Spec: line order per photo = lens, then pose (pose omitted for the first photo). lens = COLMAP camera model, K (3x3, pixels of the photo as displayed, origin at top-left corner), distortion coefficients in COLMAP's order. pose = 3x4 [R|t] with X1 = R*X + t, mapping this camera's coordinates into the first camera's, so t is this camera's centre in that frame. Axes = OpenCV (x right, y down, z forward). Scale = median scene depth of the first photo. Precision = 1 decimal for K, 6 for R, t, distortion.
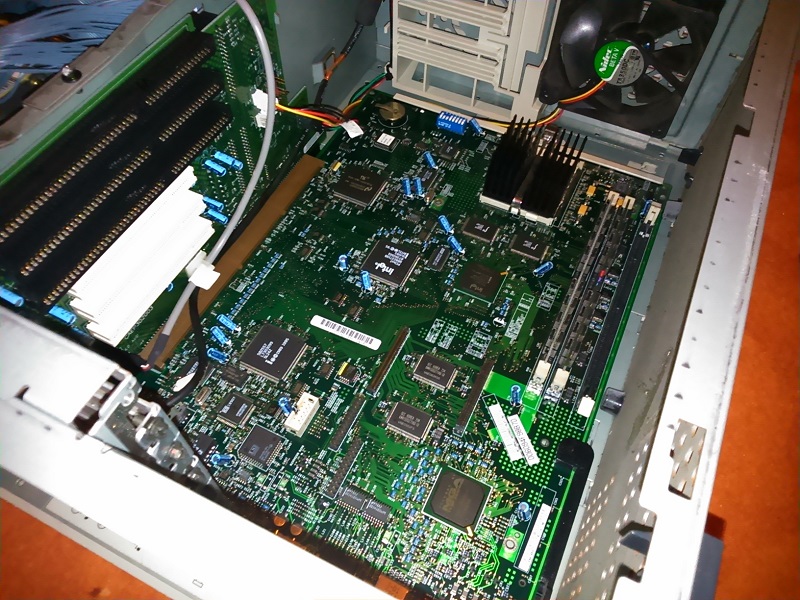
lens RADIAL K [[621.3, 0, 400.0], [0, 621.3, 300.0], [0, 0, 1]] dist [0.009906, -0.005192]
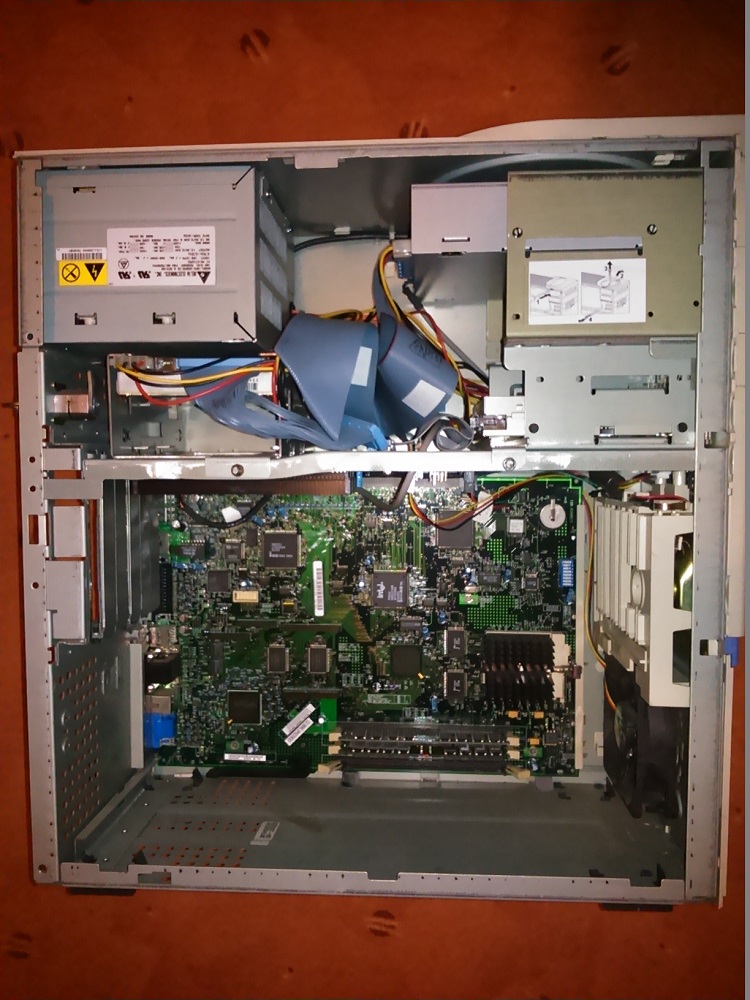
lens RADIAL K [[776.6, 0, 375.0], [0, 776.6, 500.0], [0, 0, 1]] dist [0.009906, -0.005192]
pose [[0.436039, 0.899901, -0.006991, -0.198996], [-0.701512, 0.344758, 0.623717, -1.176578], [0.563693, -0.267060, 0.781619, -0.210721]]
